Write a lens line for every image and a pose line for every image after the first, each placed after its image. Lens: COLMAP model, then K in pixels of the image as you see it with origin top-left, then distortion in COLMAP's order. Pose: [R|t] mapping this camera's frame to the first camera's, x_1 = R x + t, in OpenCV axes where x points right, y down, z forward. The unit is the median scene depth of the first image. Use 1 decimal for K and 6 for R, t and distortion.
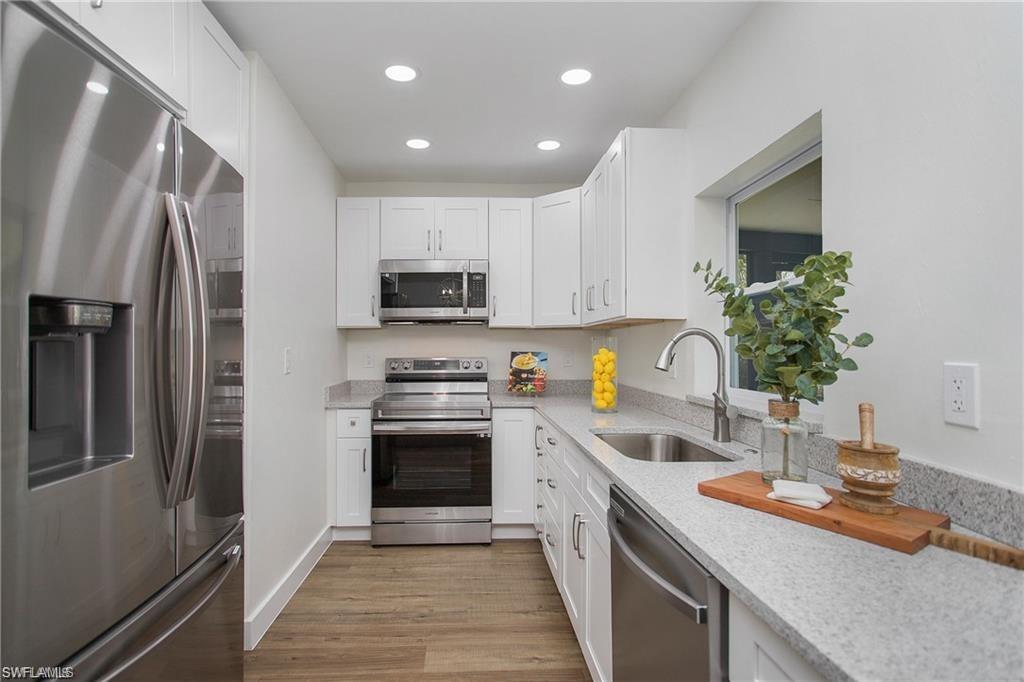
lens RADIAL K [[535.6, 0, 545.7], [0, 535.6, 322.3], [0, 0, 1]] dist [-0.000422, 0.000232]
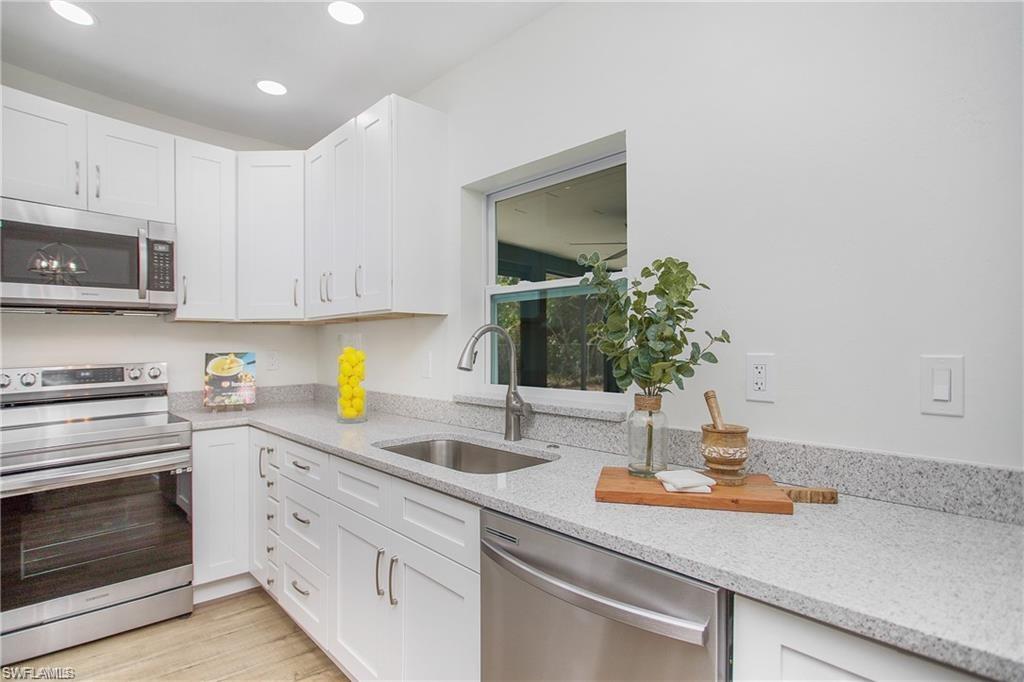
lens RADIAL K [[494.2, 0, 511.4], [0, 494.2, 343.6], [0, 0, 1]] dist [-0.042004, 0.000100]
pose [[0.761360, -0.010195, 0.648249, -0.191294], [-0.019565, 0.999060, 0.038691, 0.008002], [-0.648034, -0.042141, 0.760445, 0.229877]]
